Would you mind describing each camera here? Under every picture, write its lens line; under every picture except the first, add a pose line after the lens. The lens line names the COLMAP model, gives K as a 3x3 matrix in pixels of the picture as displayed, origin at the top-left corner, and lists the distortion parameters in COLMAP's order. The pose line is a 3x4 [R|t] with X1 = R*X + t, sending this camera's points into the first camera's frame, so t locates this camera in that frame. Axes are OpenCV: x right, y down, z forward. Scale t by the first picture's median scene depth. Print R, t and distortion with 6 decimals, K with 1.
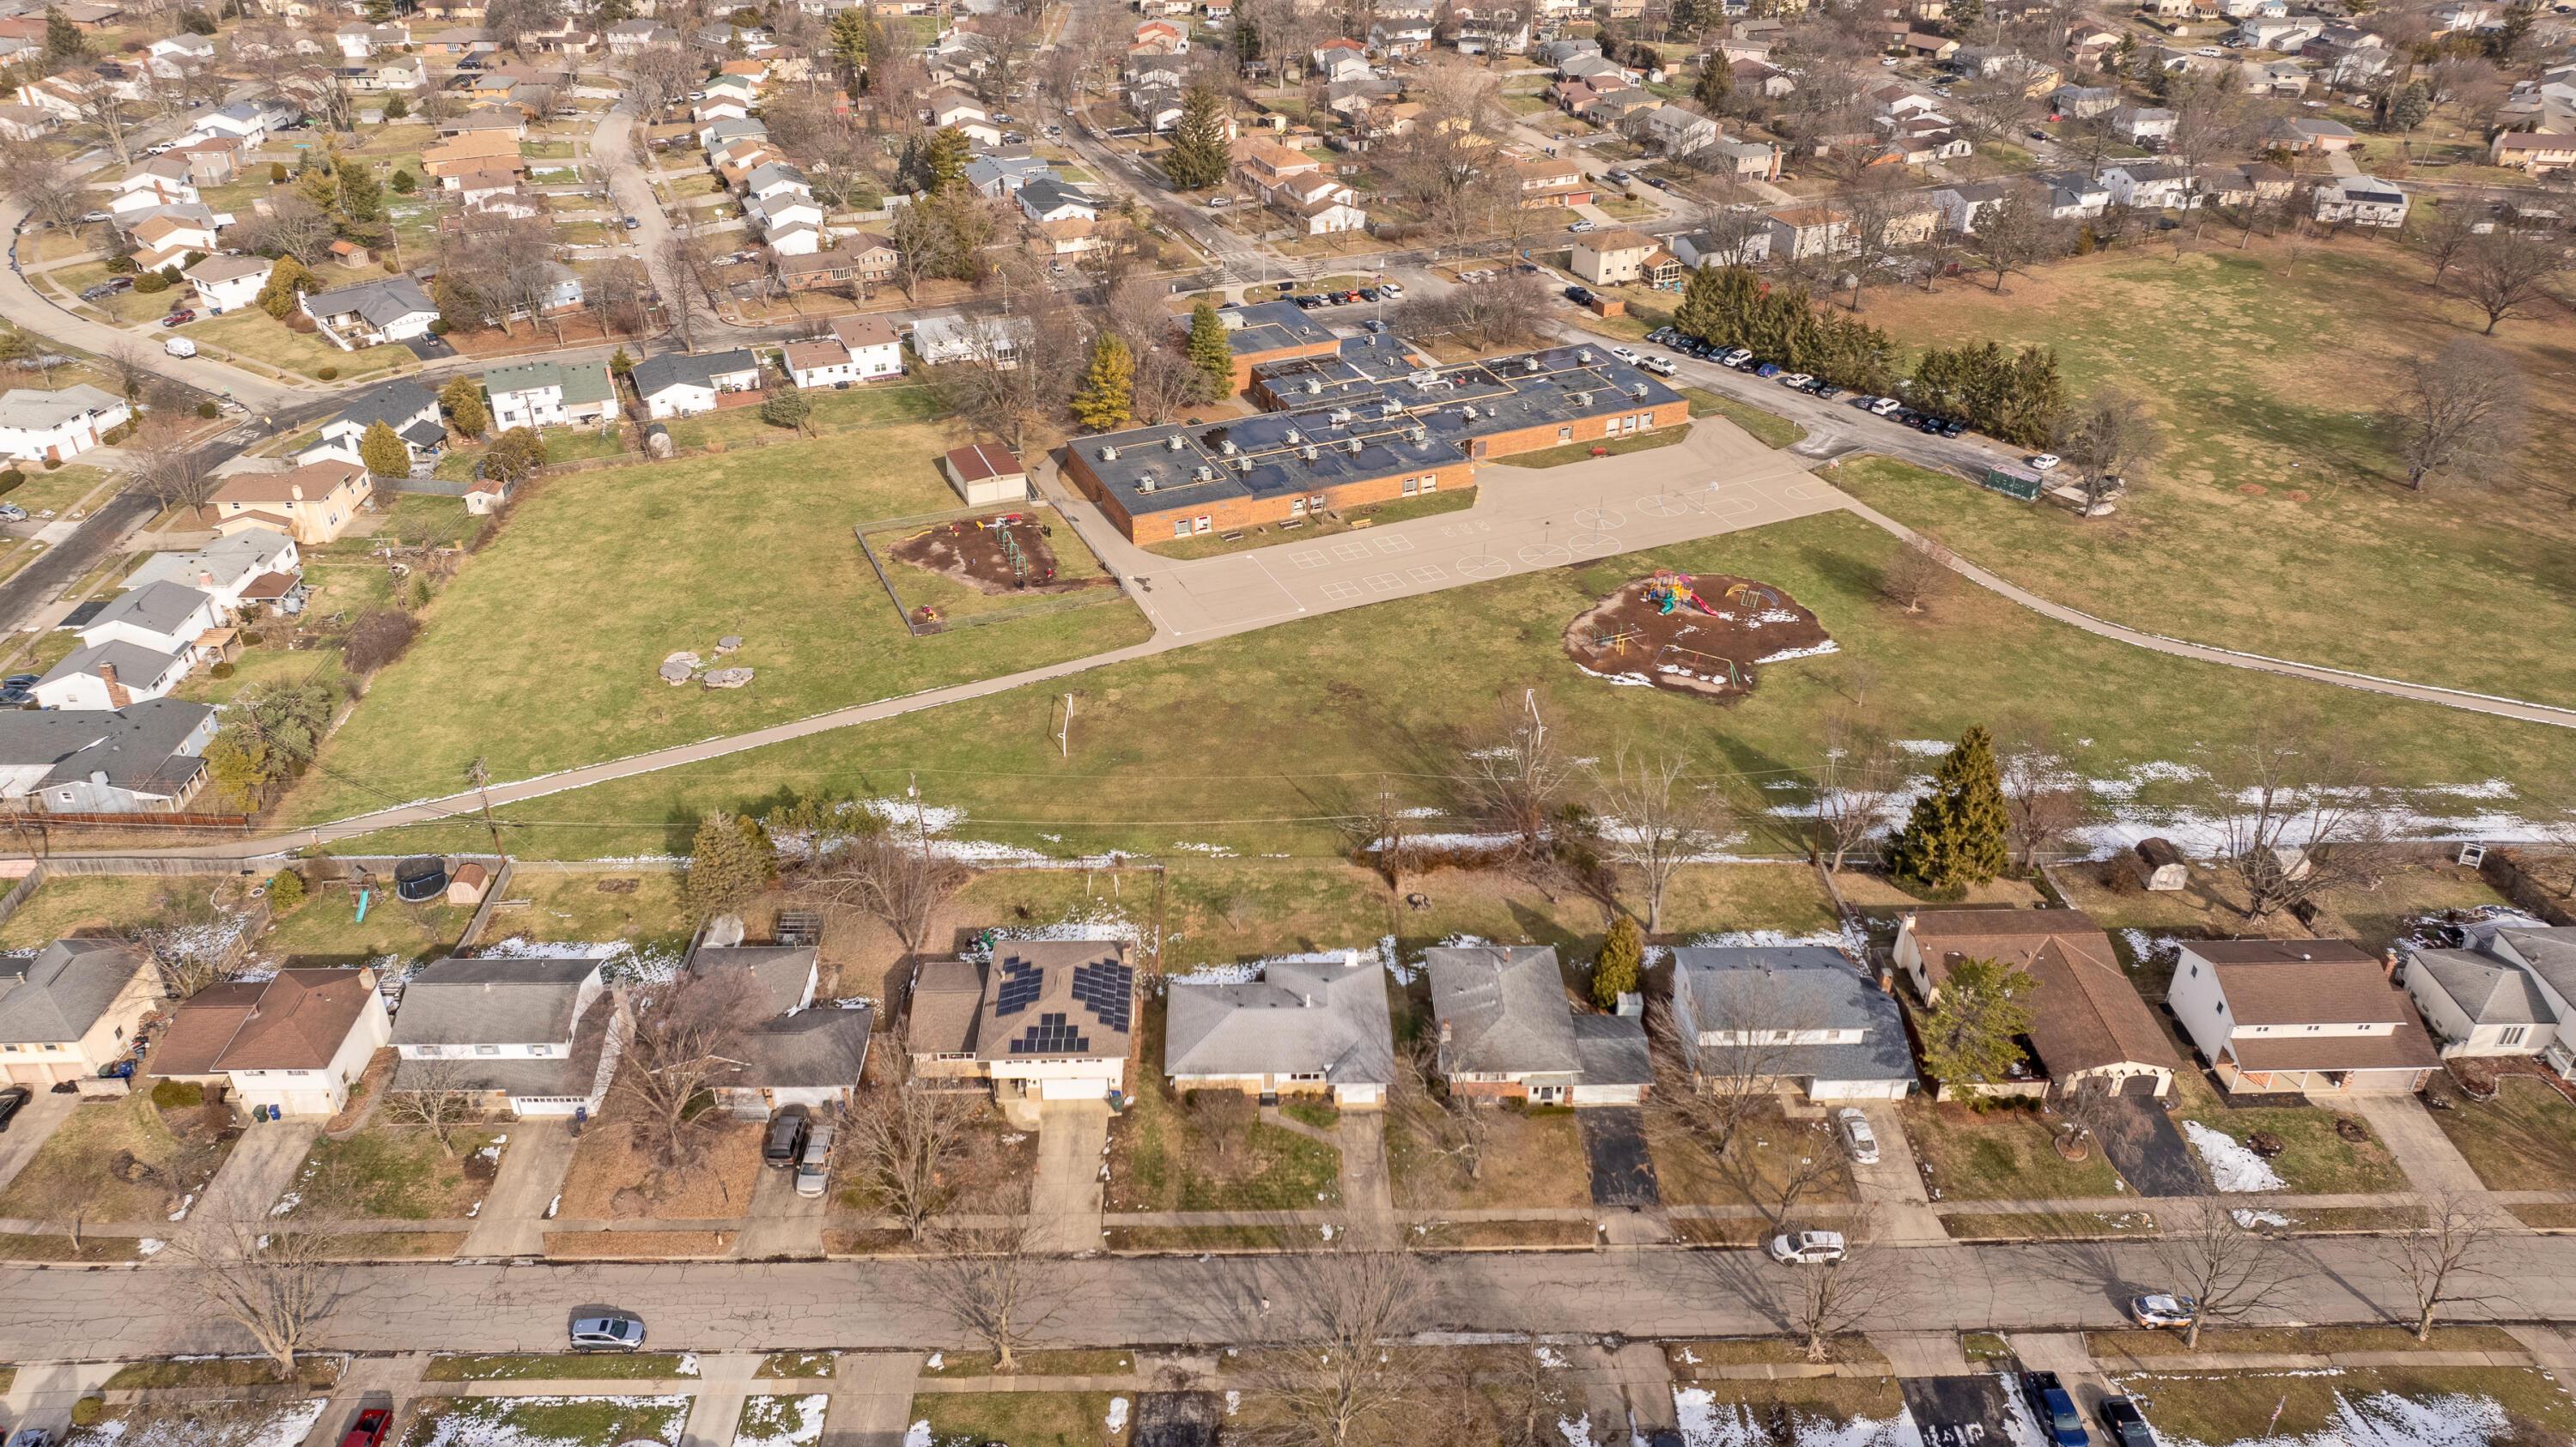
lens RADIAL K [[1820.3, 0, 1303.9], [0, 1820.3, 720.3], [0, 0, 1]] dist [-0.017439, -0.000177]
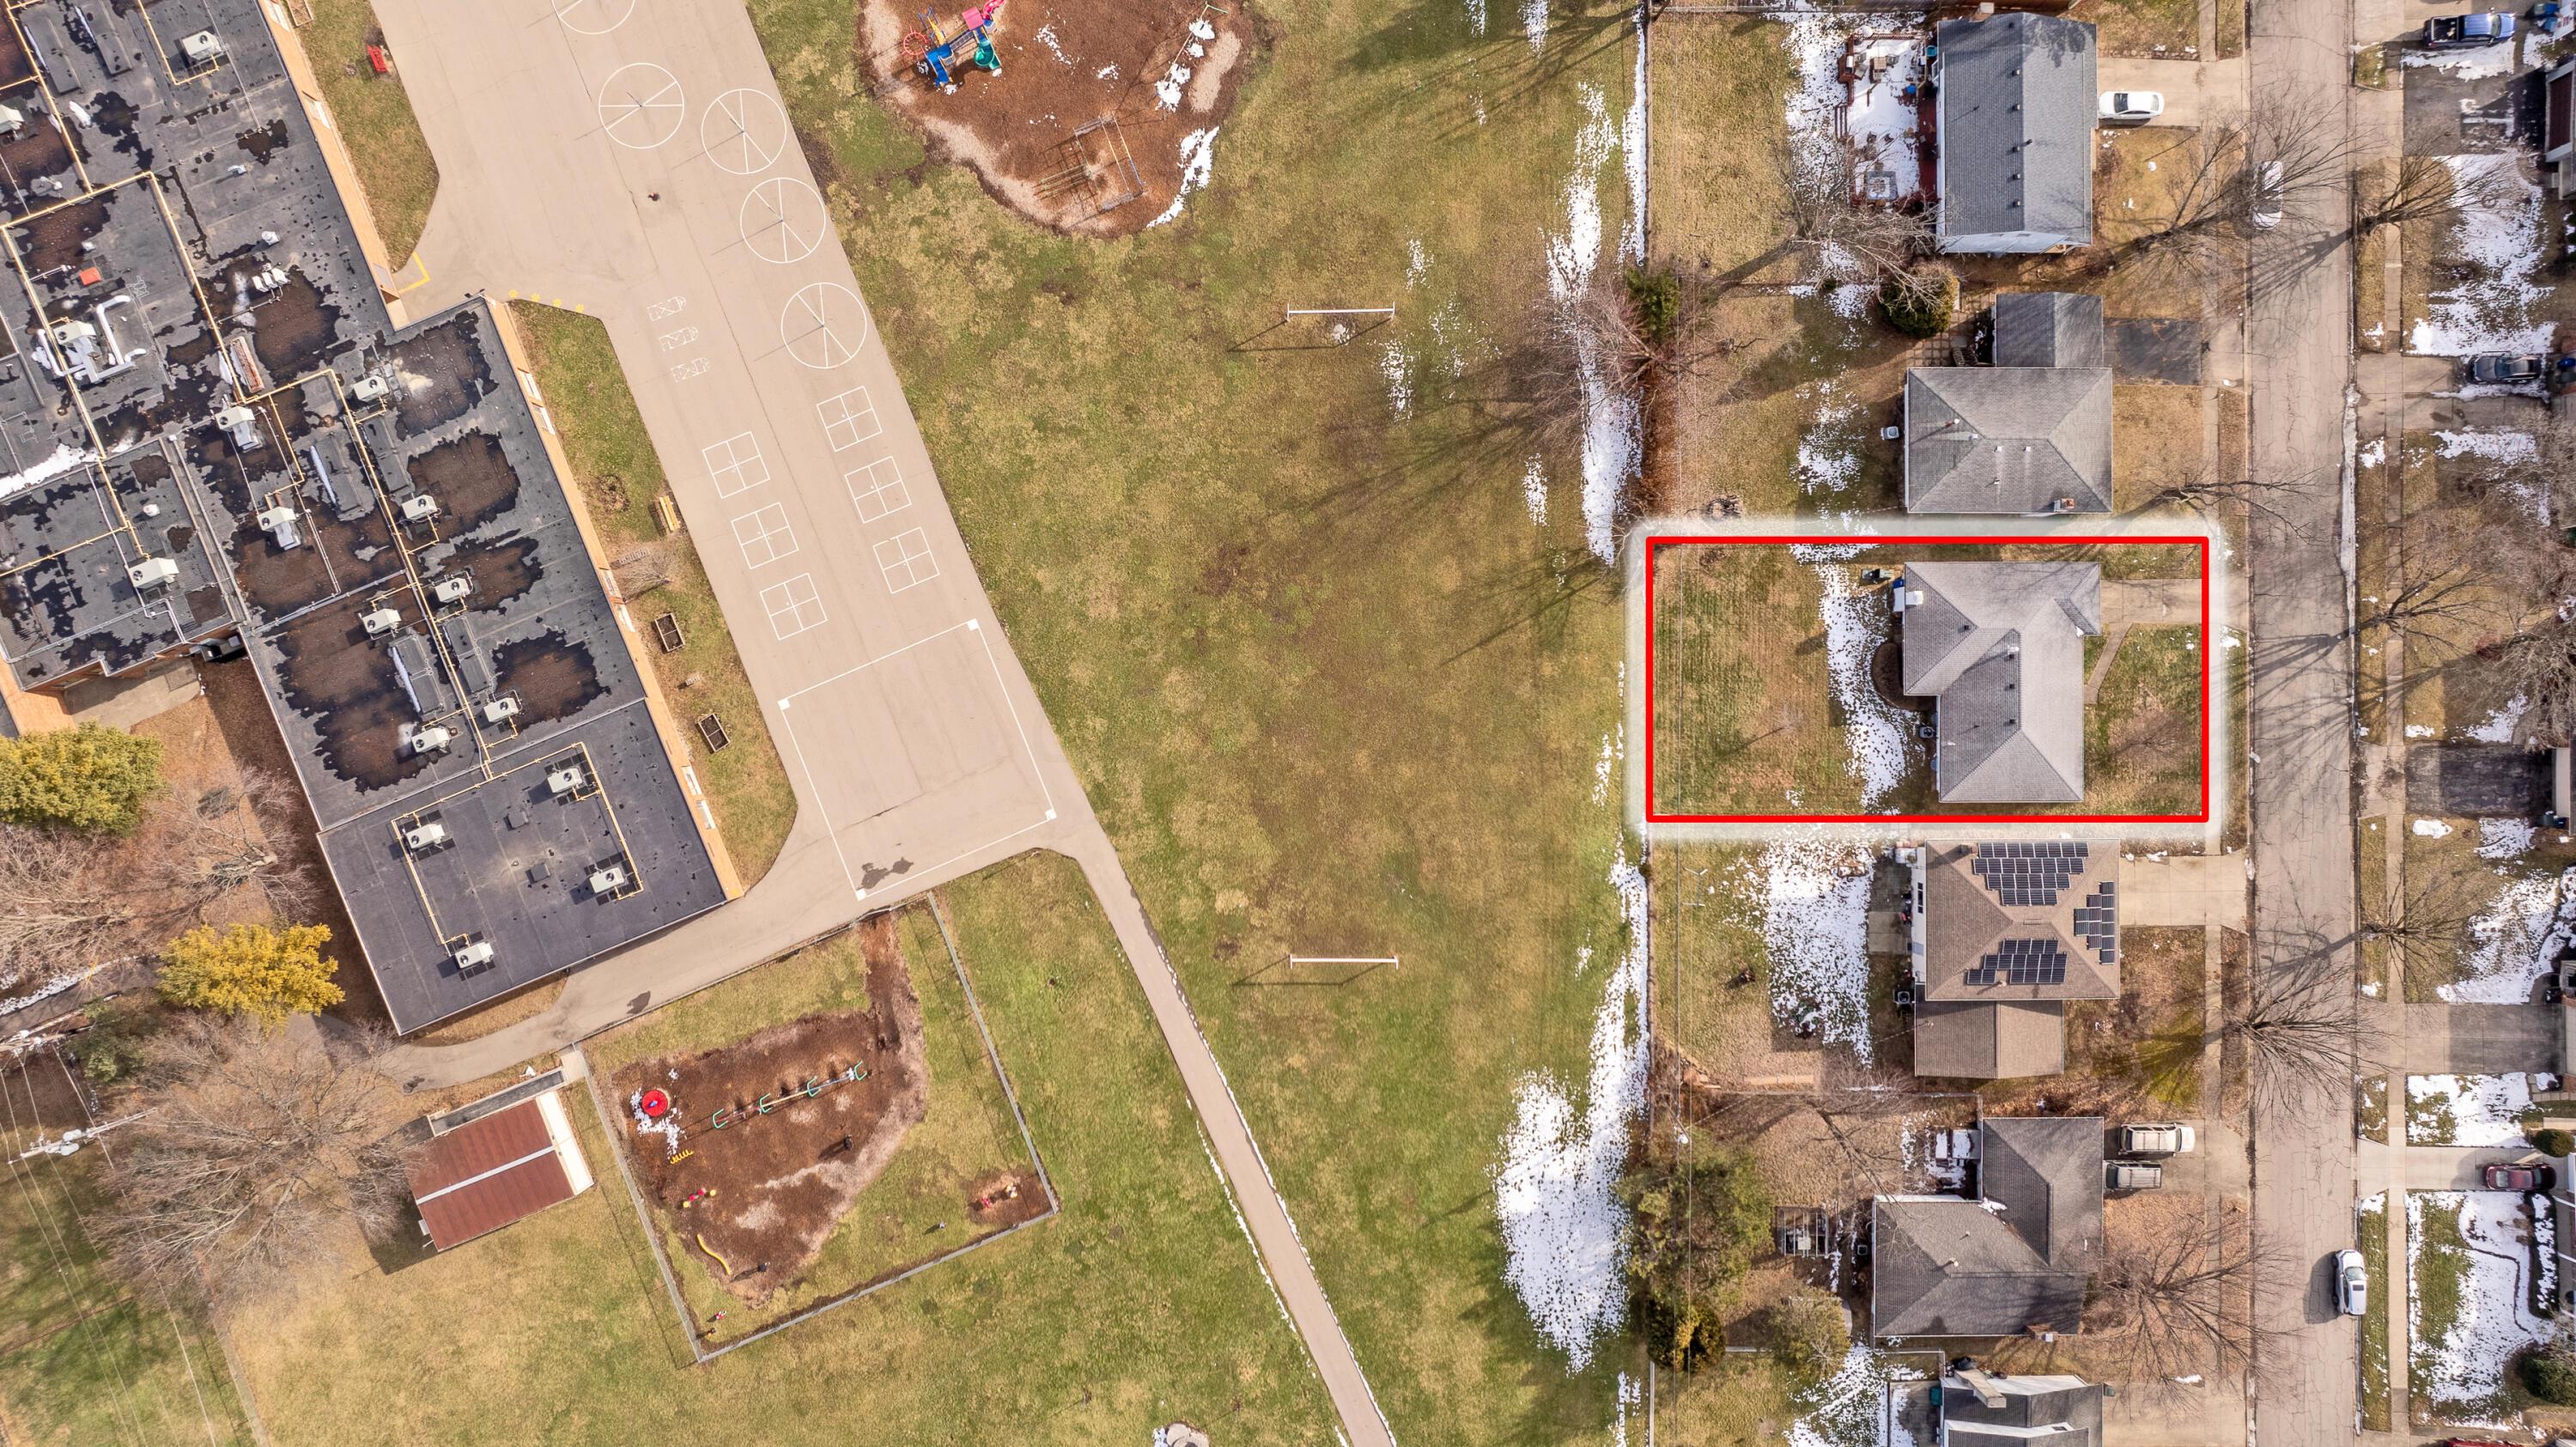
lens RADIAL K [[1810.0, 0, 1338.9], [0, 1810.0, 695.6], [0, 0, 1]] dist [-0.007132, 0.004325]
pose [[0.033227, -0.999448, -0.000729, -0.027128], [0.505815, 0.016187, 0.862490, -0.693854], [-0.862002, -0.029027, 0.506073, 0.711422]]
